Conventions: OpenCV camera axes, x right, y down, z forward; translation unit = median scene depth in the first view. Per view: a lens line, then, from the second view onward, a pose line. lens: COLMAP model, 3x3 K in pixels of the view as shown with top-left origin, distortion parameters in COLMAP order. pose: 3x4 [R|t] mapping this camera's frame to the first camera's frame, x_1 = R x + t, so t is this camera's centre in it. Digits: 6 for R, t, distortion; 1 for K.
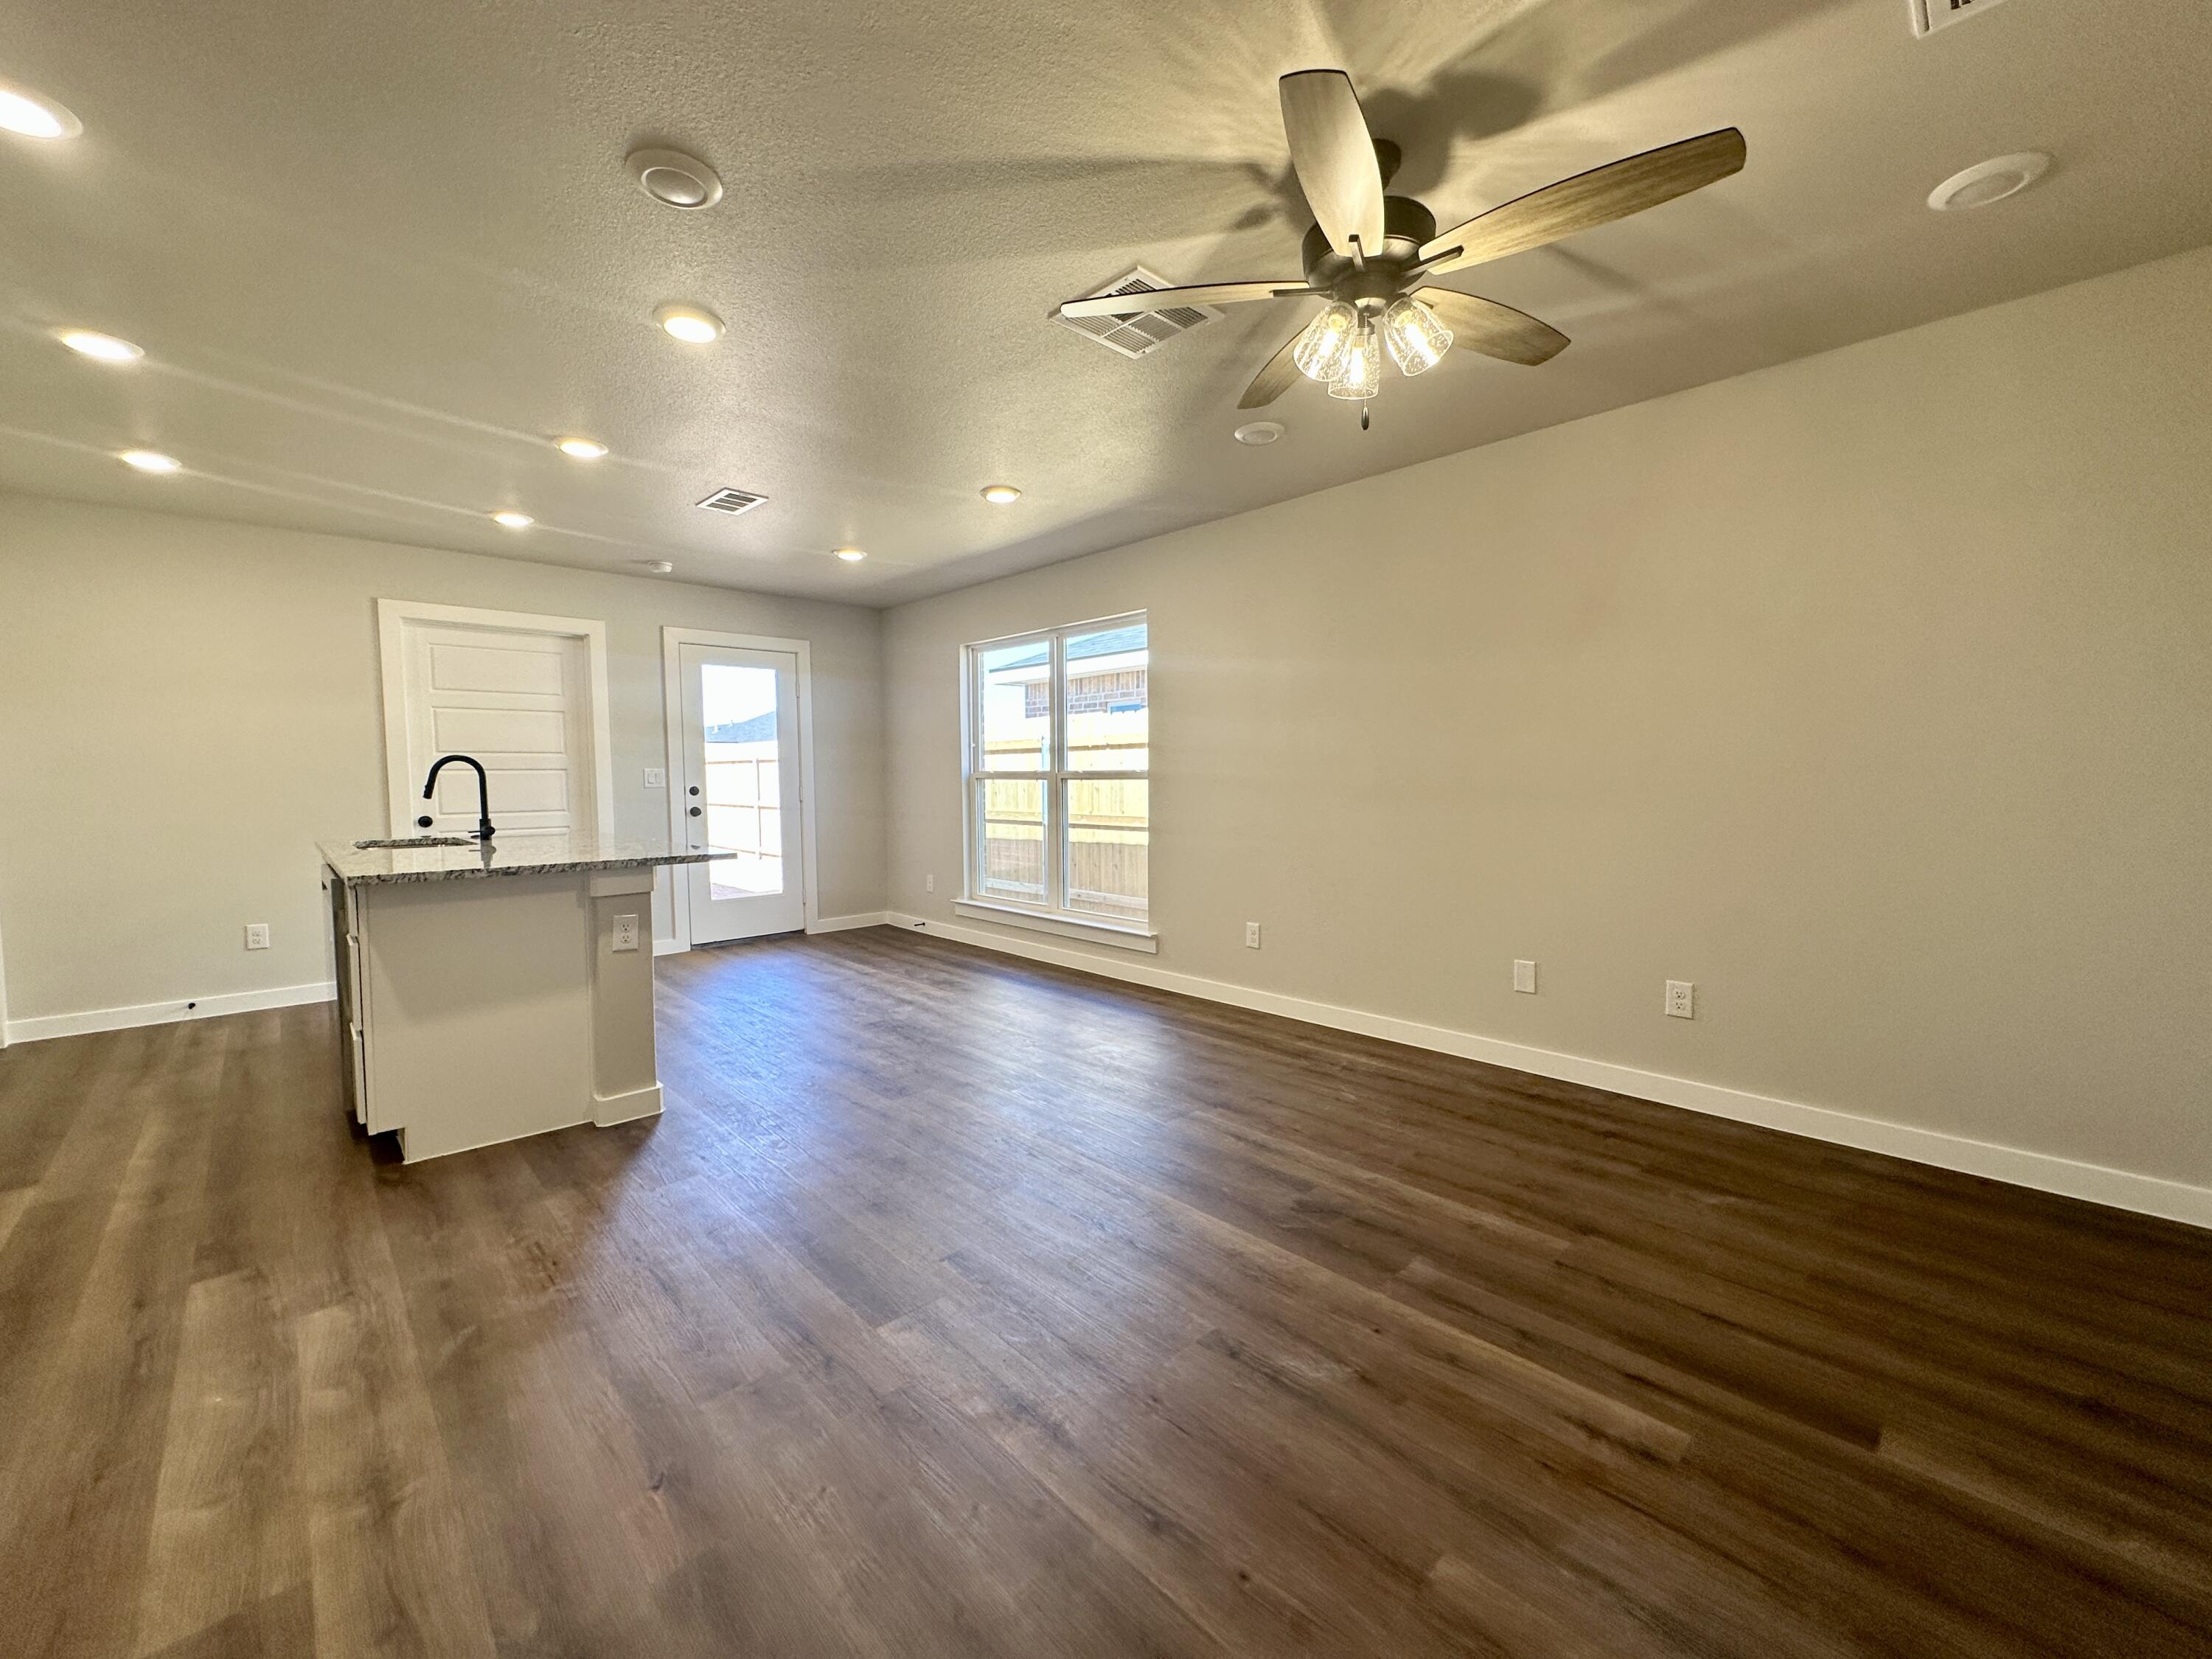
lens RADIAL K [[882.6, 0, 1106.8], [0, 882.6, 818.2], [0, 0, 1]] dist [-0.001398, -0.000460]
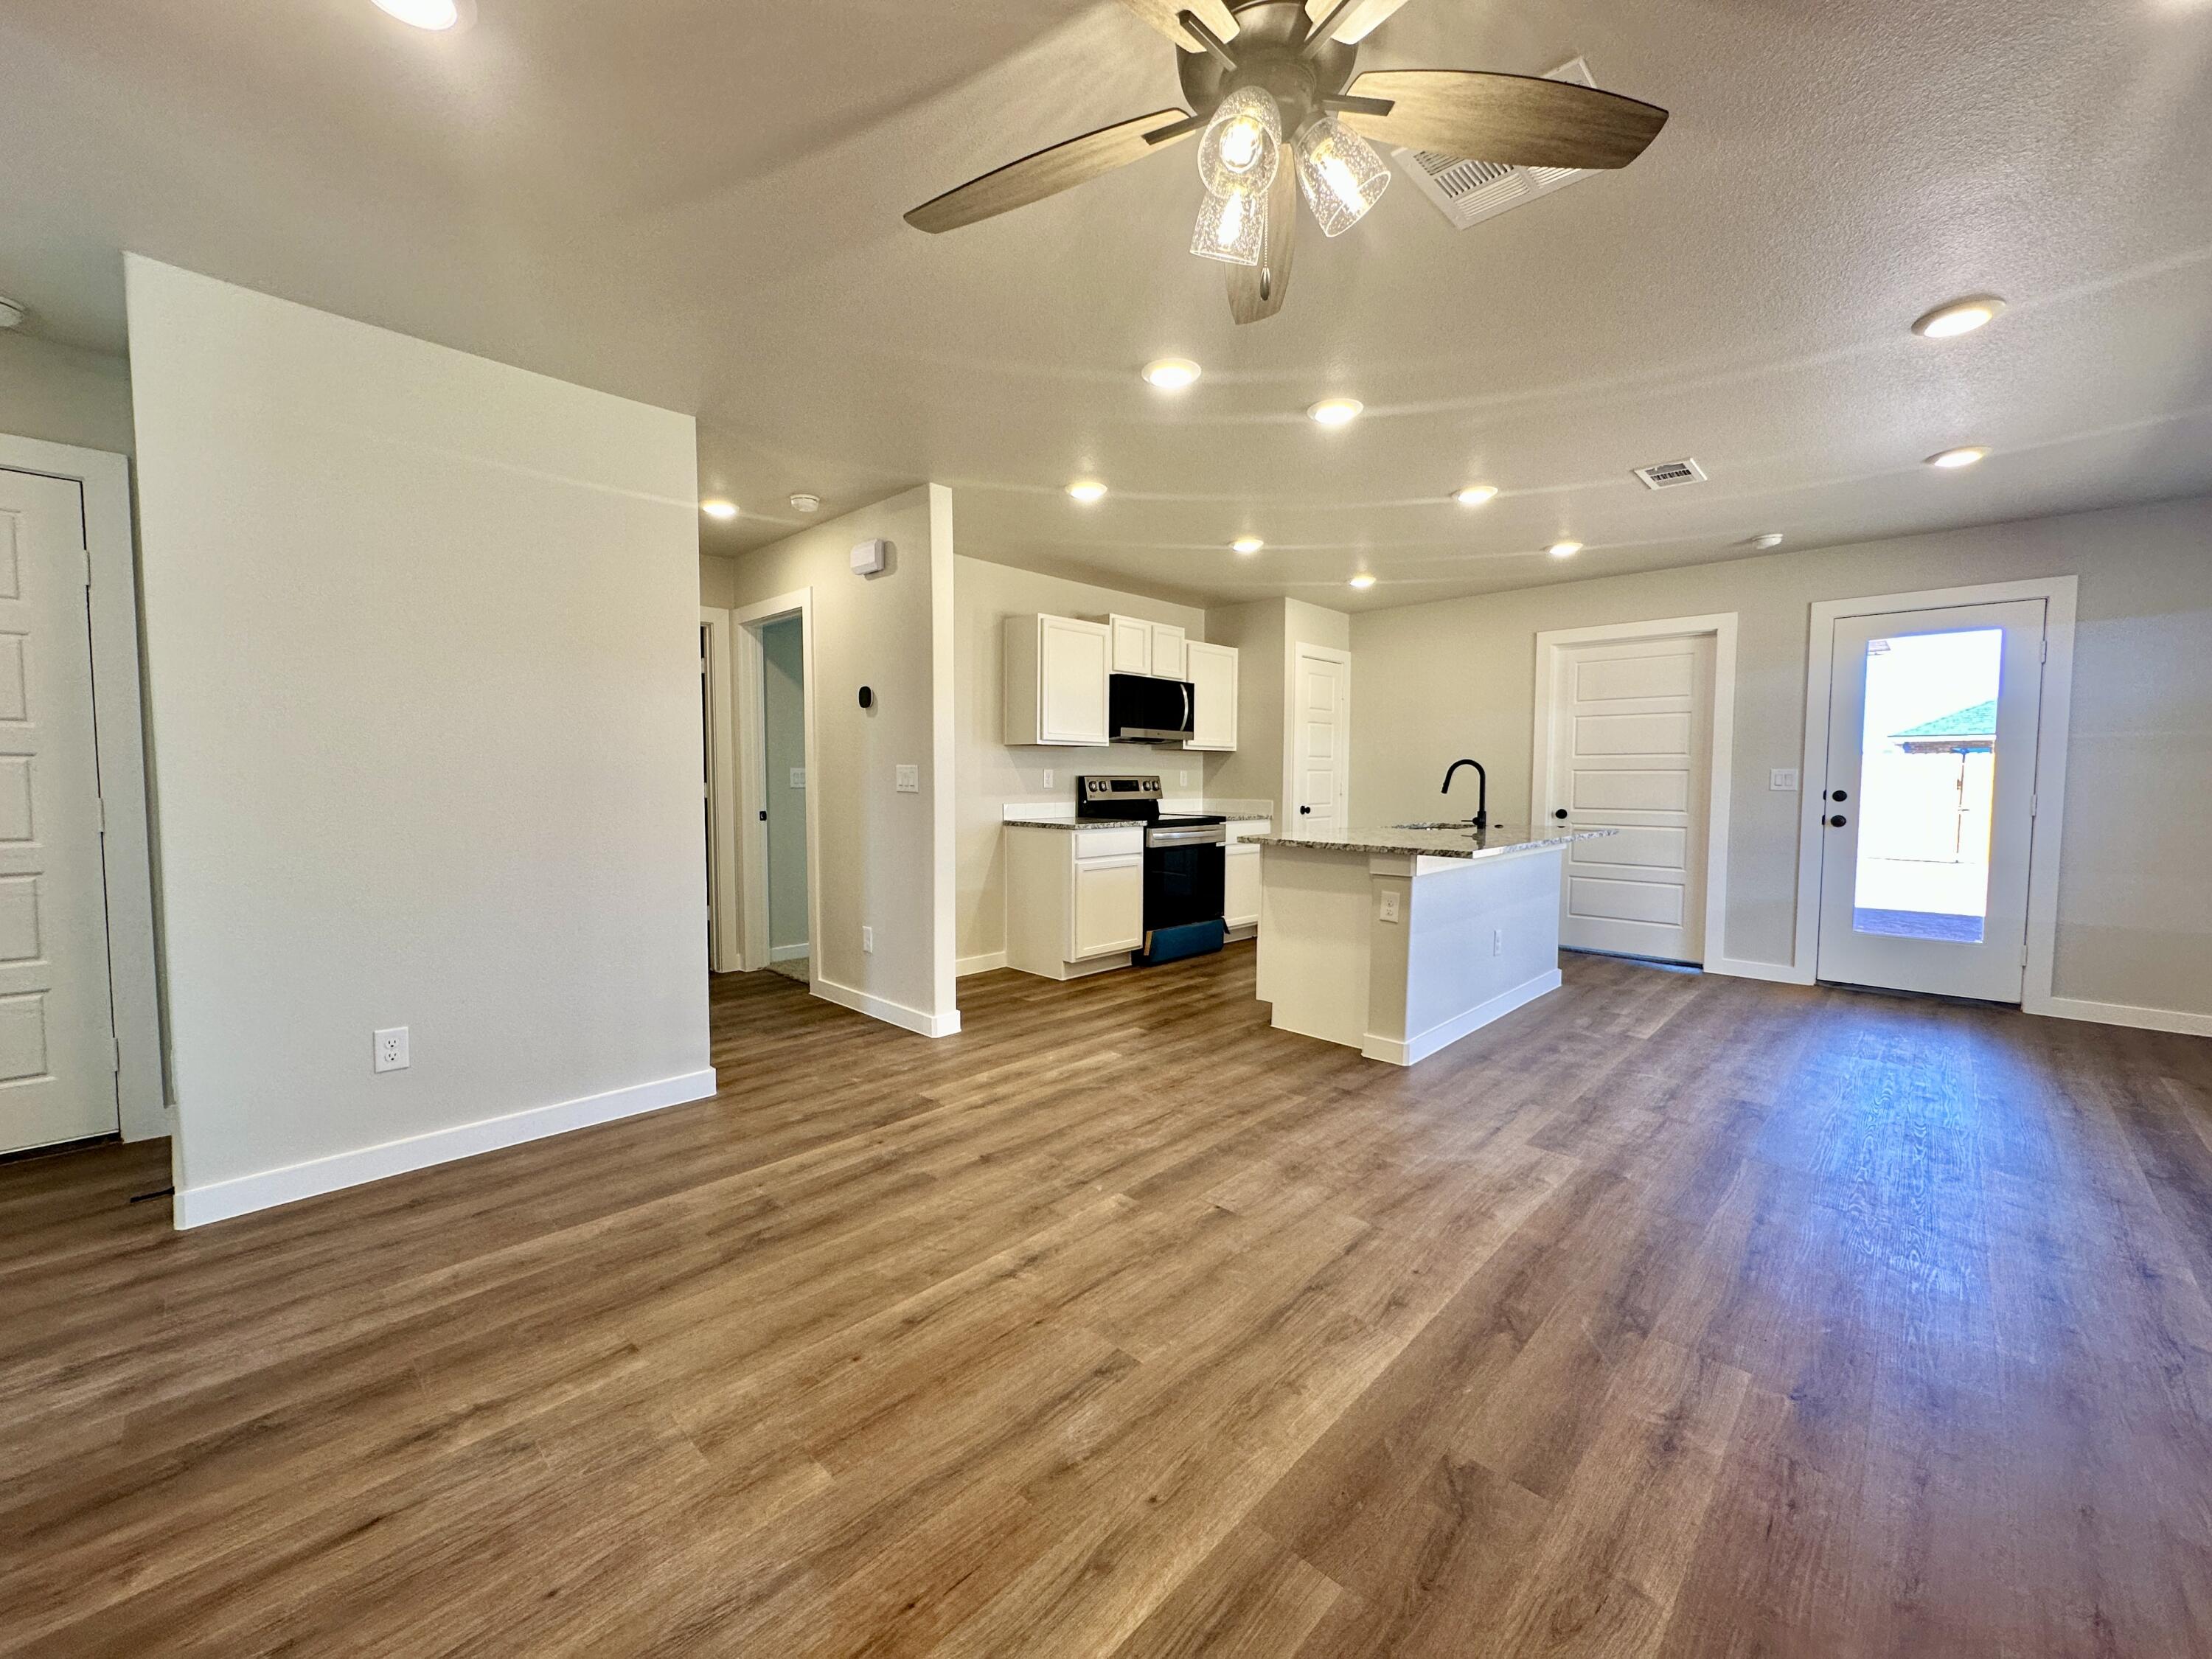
lens RADIAL K [[882.6, 0, 1106.8], [0, 882.6, 830.9], [0, 0, 1]] dist [-0.001398, -0.000460]
pose [[0.047294, 0.071713, -0.996303, 0.687248], [-0.053689, 0.996160, 0.069154, -0.040373], [0.997437, 0.050220, 0.050962, 0.586533]]
